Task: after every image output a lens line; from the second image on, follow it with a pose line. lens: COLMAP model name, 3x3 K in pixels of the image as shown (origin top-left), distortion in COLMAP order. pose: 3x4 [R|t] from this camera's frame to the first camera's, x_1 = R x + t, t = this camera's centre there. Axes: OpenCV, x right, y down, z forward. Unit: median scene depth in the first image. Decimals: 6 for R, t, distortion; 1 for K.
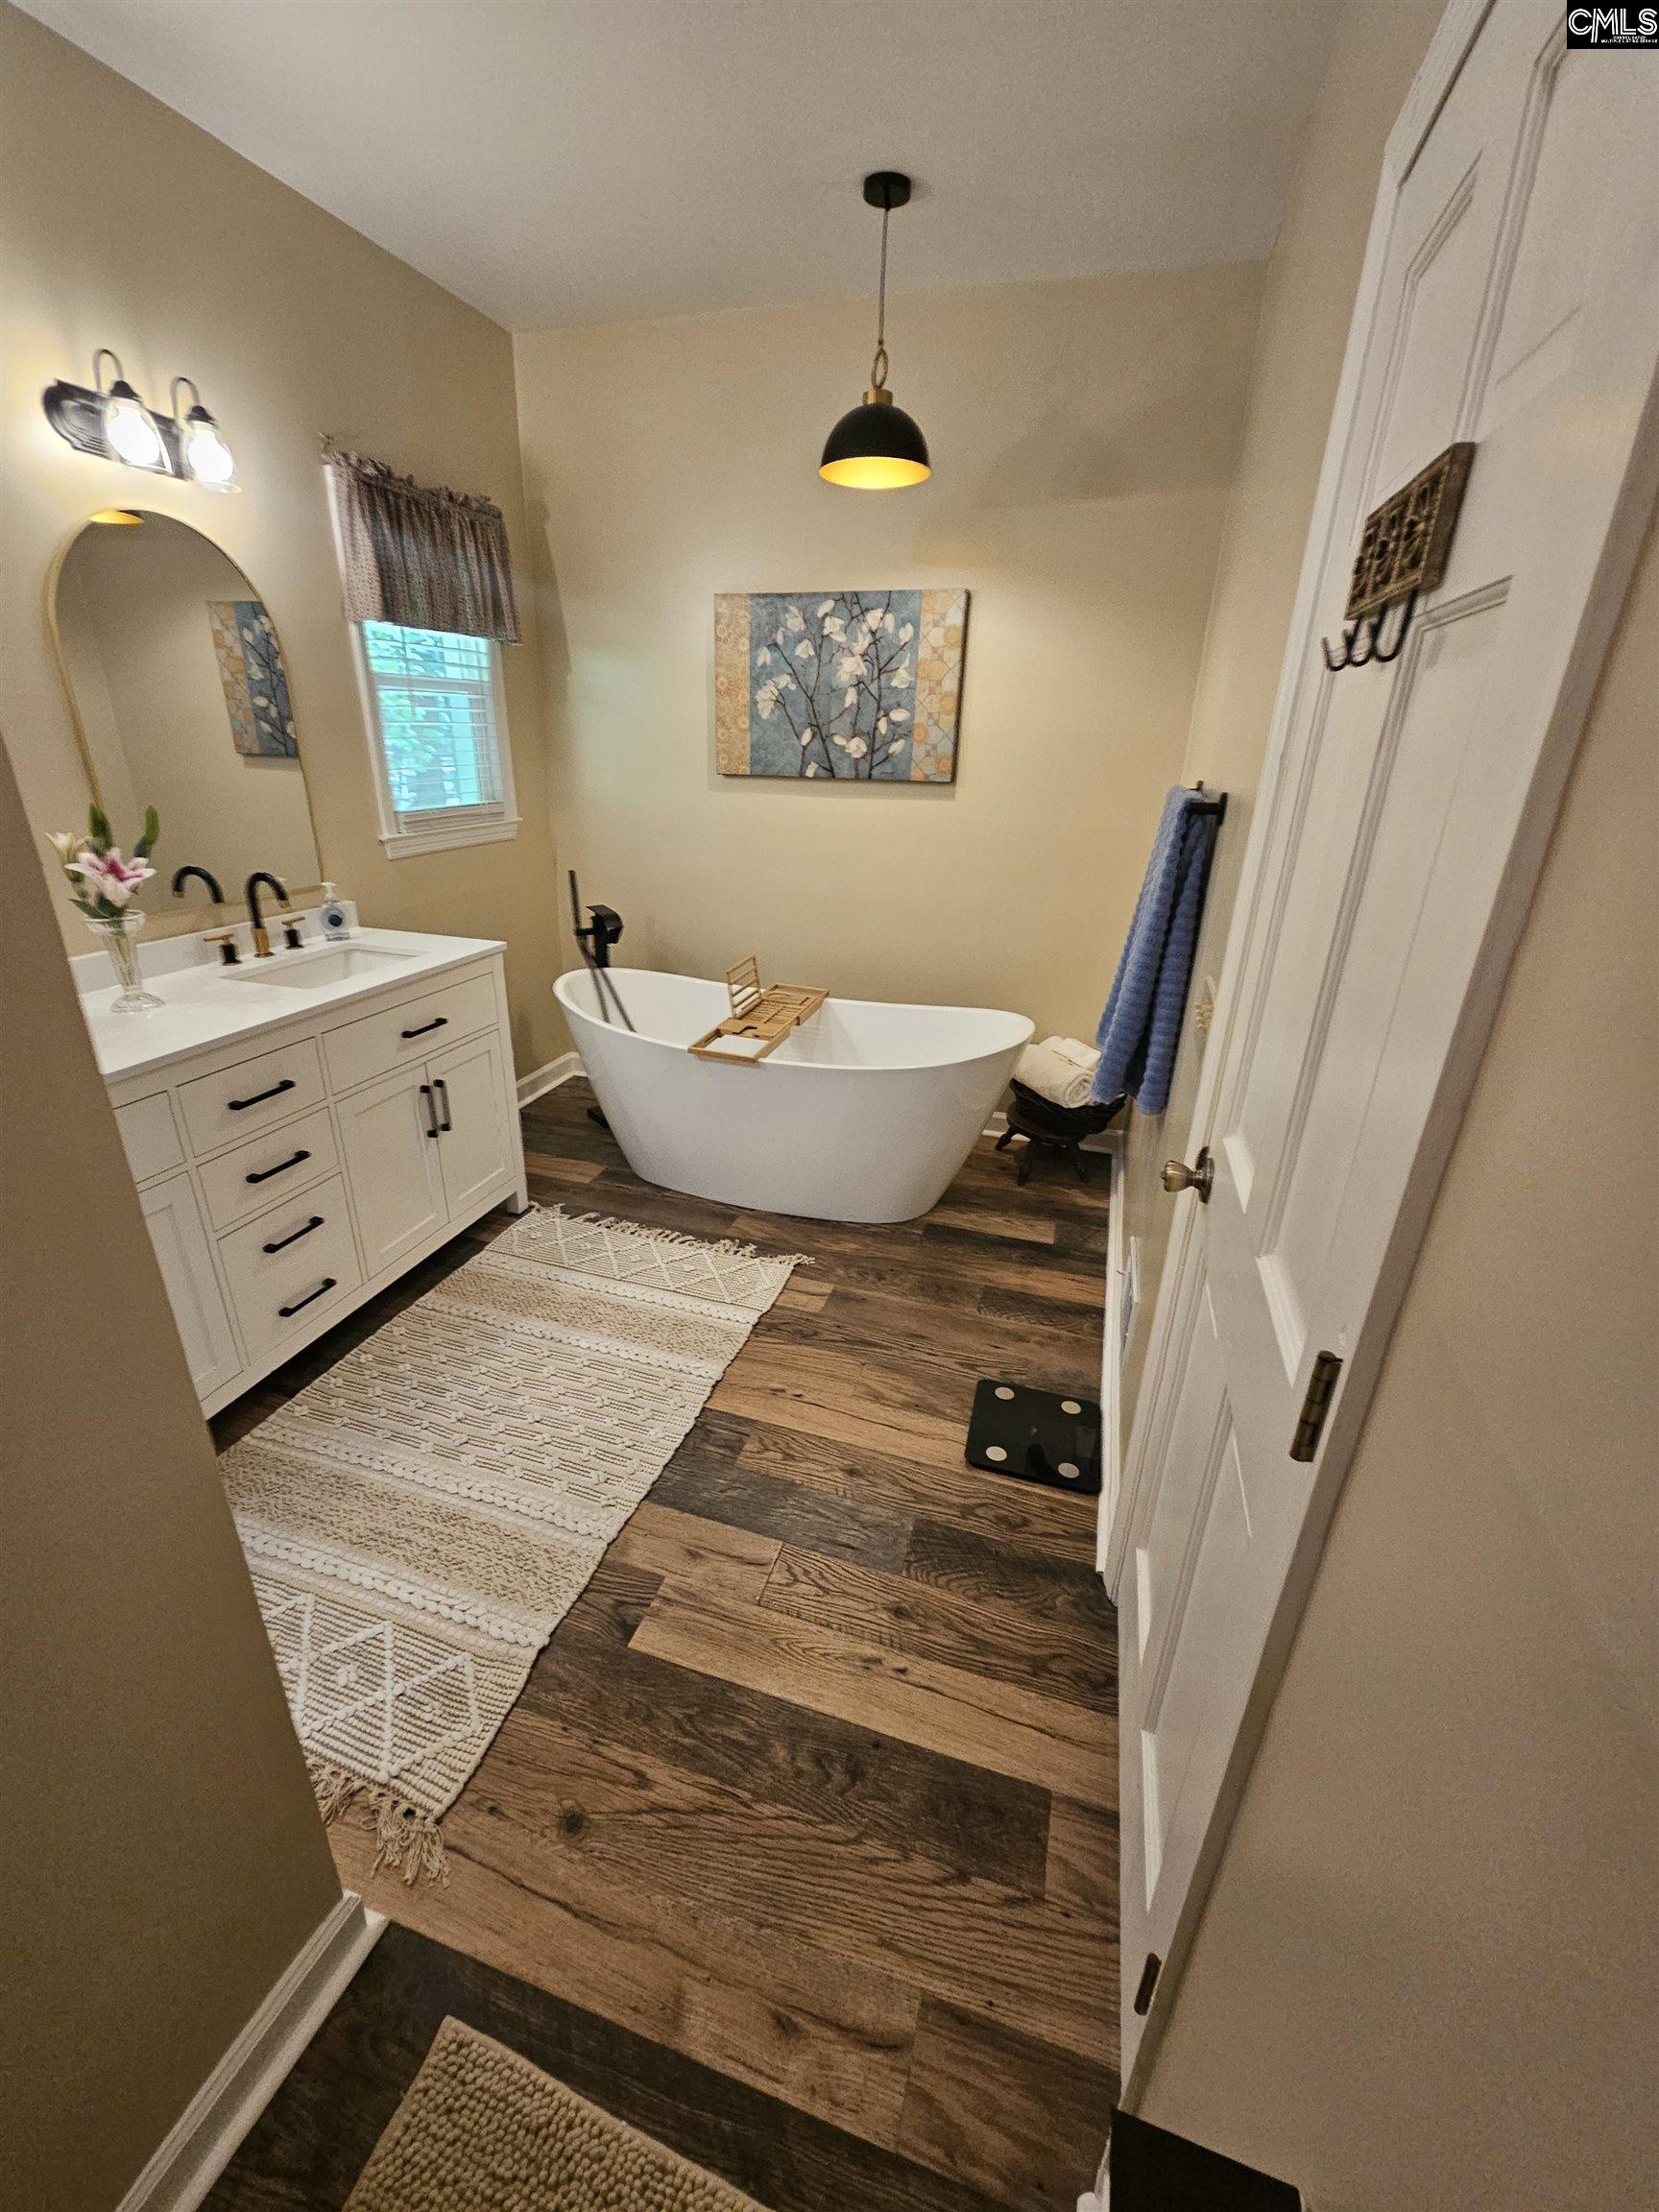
lens RADIAL K [[899.8, 0, 817.0], [0, 899.8, 1096.9], [0, 0, 1]] dist [-0.002949, -0.000339]
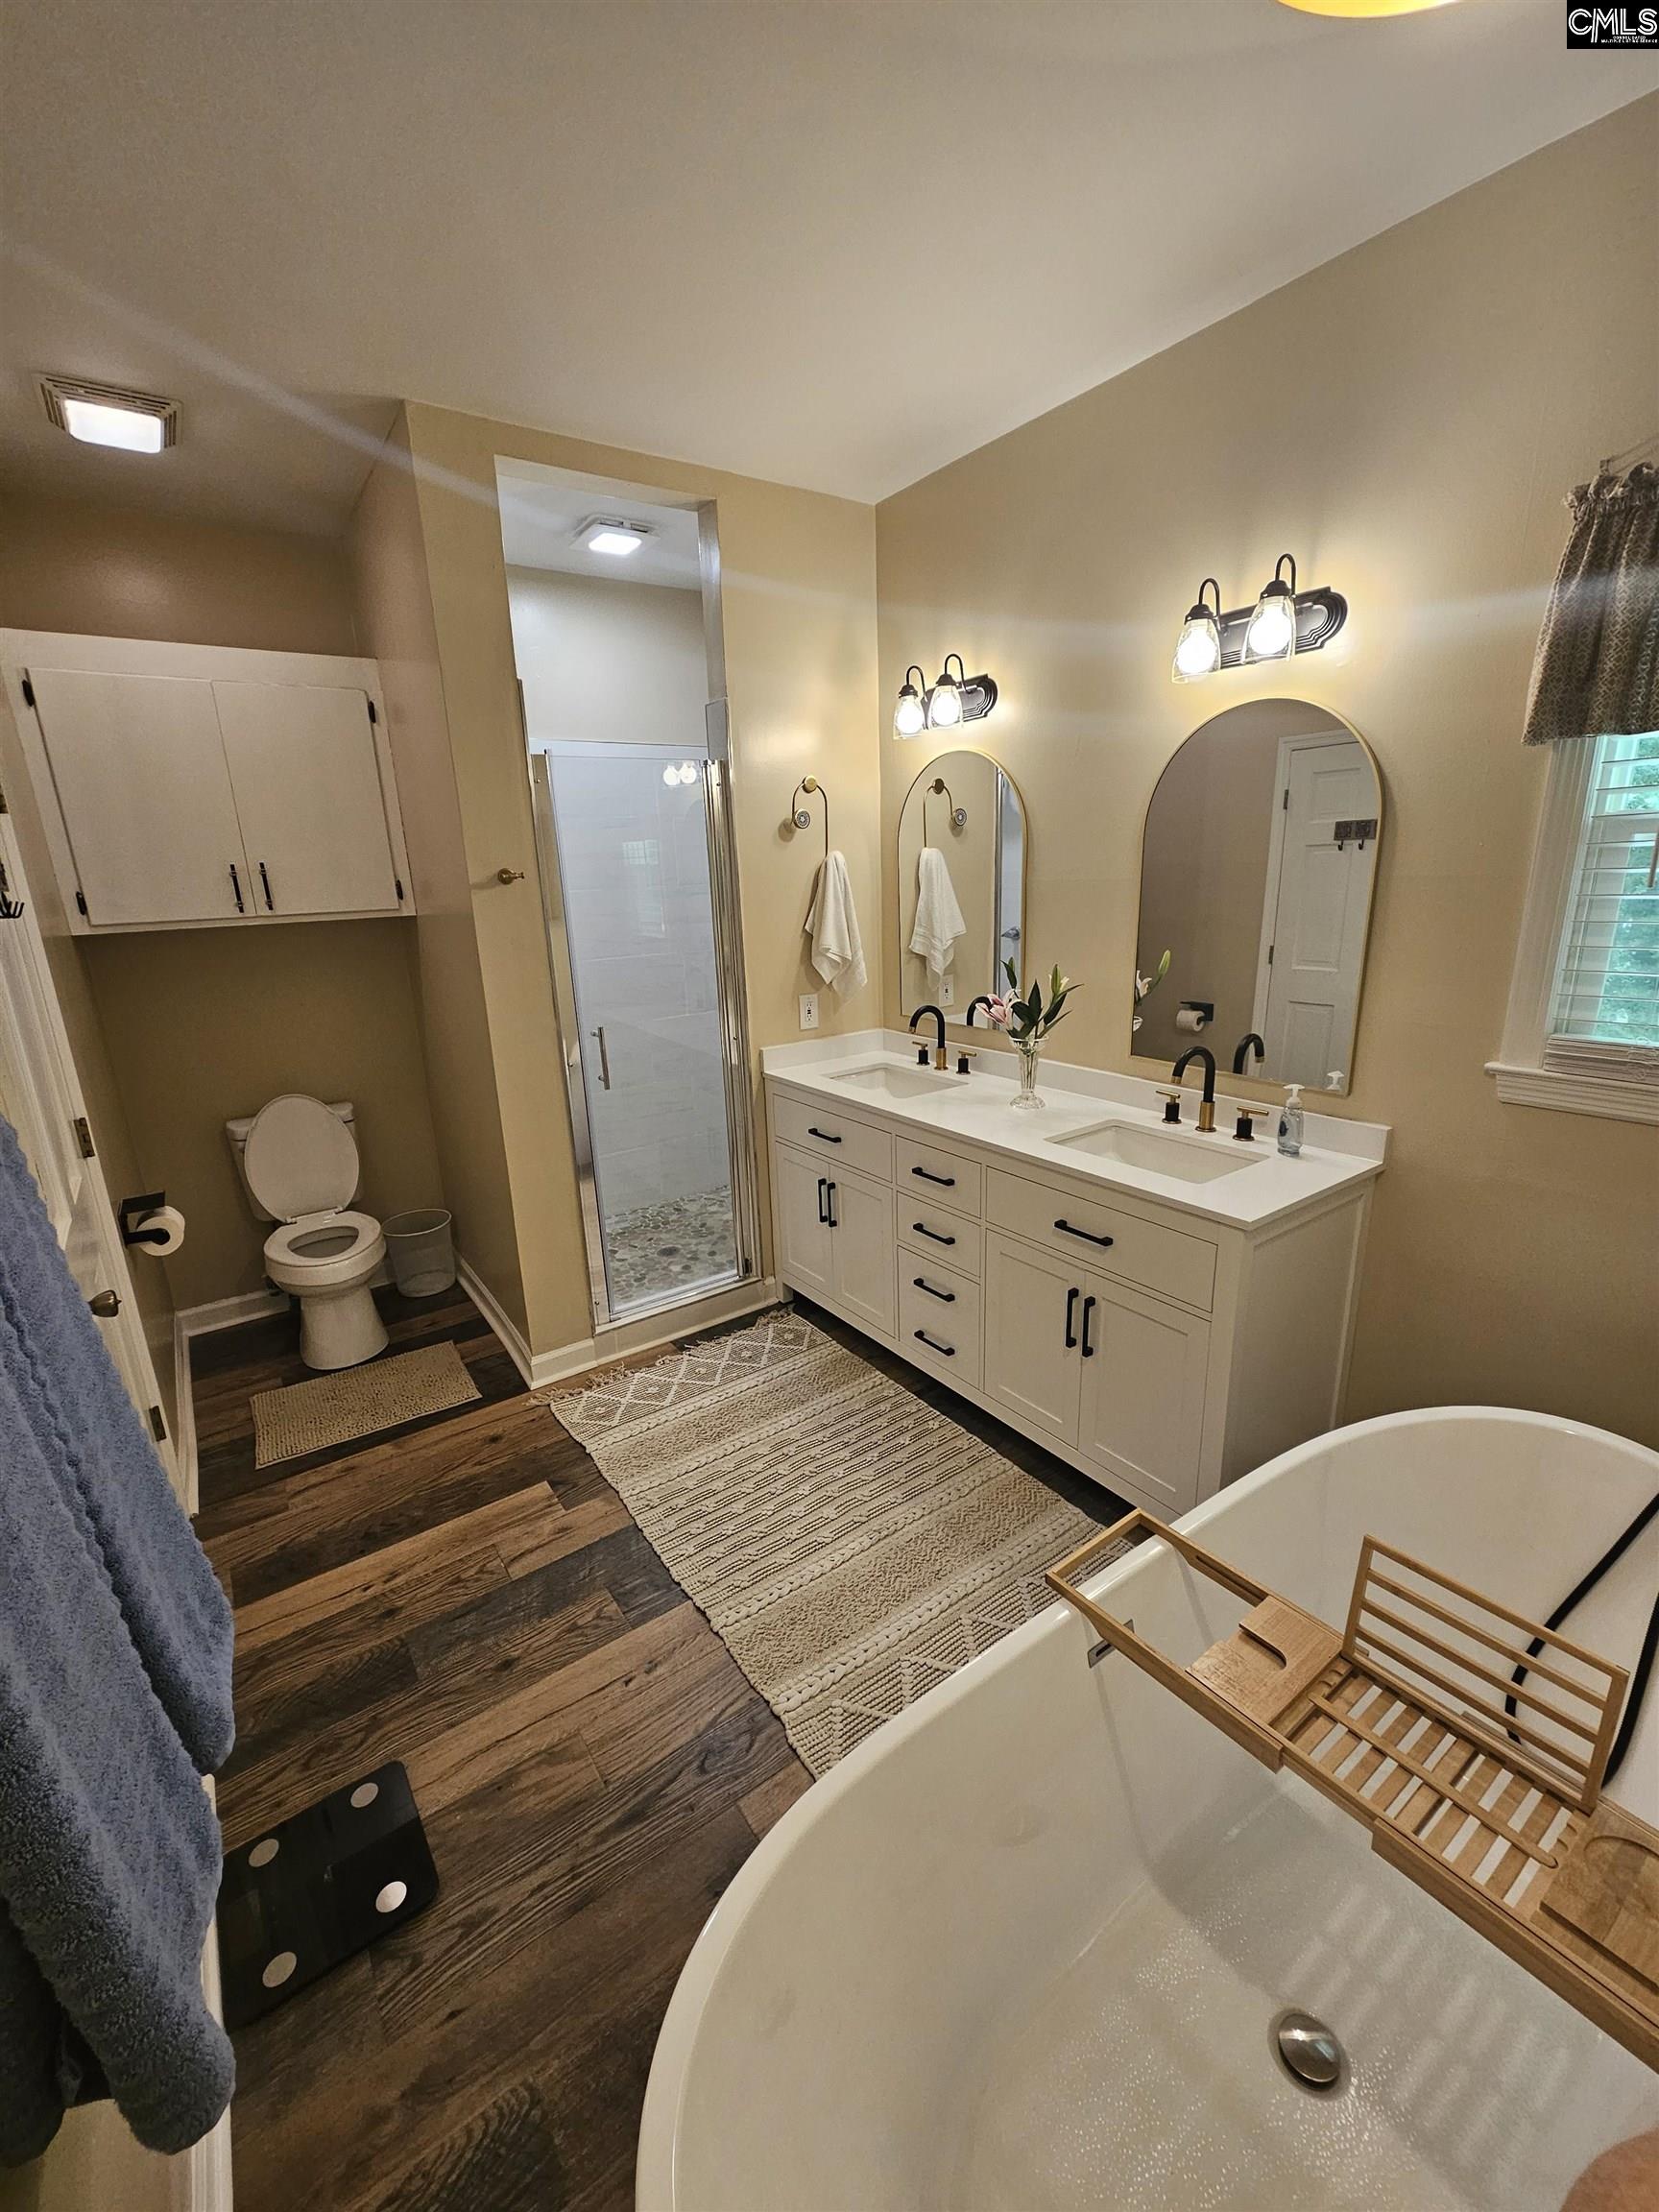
lens RADIAL K [[899.8, 0, 821.3], [0, 899.8, 1112.6], [0, 0, 1]] dist [-0.002949, -0.000339]
pose [[-0.603373, 0.211156, -0.768995, 0.441732], [-0.281519, 0.845820, 0.453139, -0.599694], [0.746115, 0.489899, -0.450901, 1.367581]]
